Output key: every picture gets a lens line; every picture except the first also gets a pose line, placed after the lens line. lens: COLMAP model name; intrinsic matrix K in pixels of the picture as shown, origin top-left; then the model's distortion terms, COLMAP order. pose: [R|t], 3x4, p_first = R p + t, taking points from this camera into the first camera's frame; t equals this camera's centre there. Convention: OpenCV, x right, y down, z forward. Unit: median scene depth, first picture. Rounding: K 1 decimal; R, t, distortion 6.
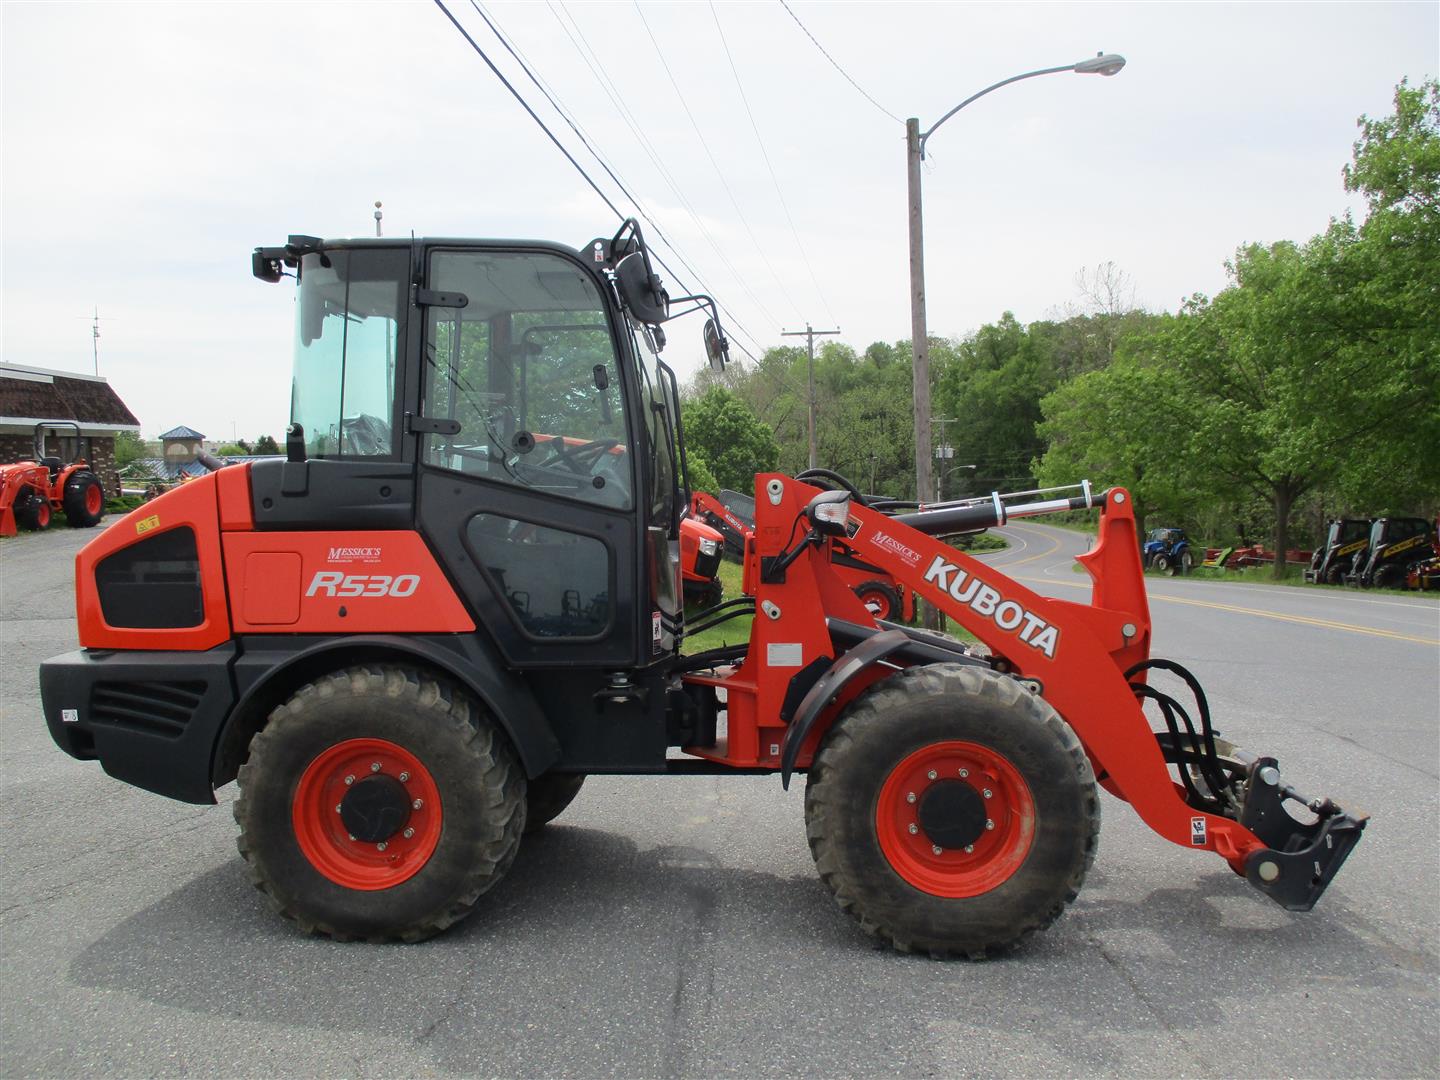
lens RADIAL K [[1227.3, 0, 752.2], [0, 1227.3, 517.6], [0, 0, 1]] dist [-0.038663, -0.002827]
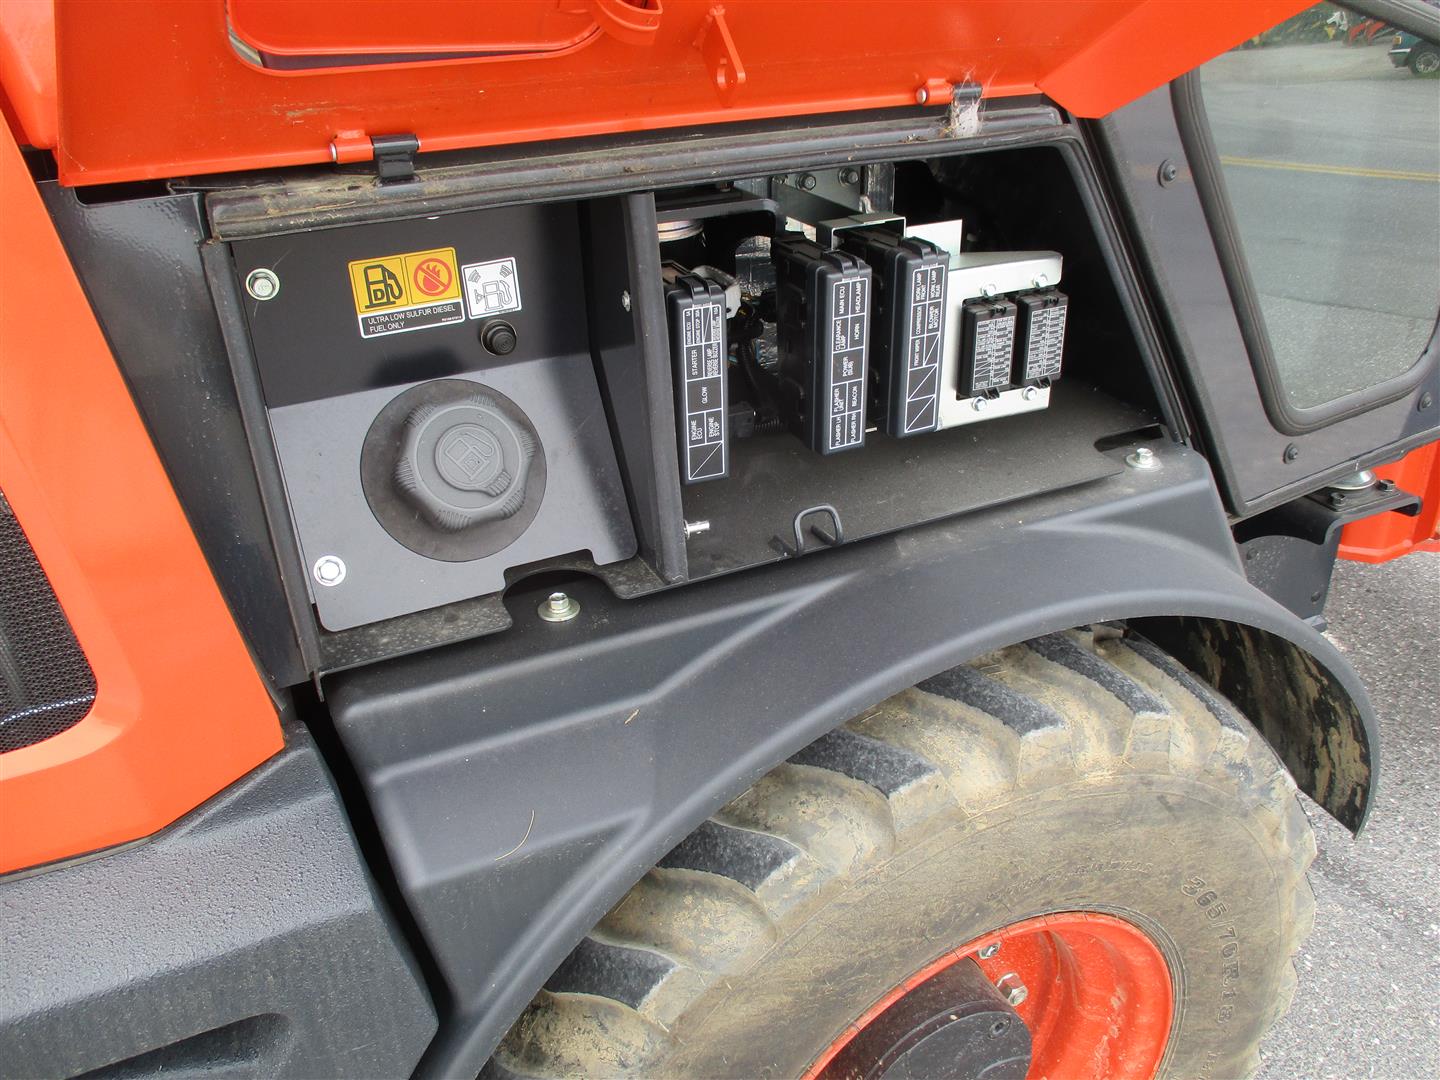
lens RADIAL K [[1202.7, 0, 739.0], [0, 1202.7, 534.2], [0, 0, 1]] dist [-0.029401, 0.009553]
pose [[0.878355, -0.231399, 0.418267, -0.432157], [0.008090, 0.882090, 0.471012, -0.017131], [-0.477941, -0.410332, 0.776660, 0.824430]]
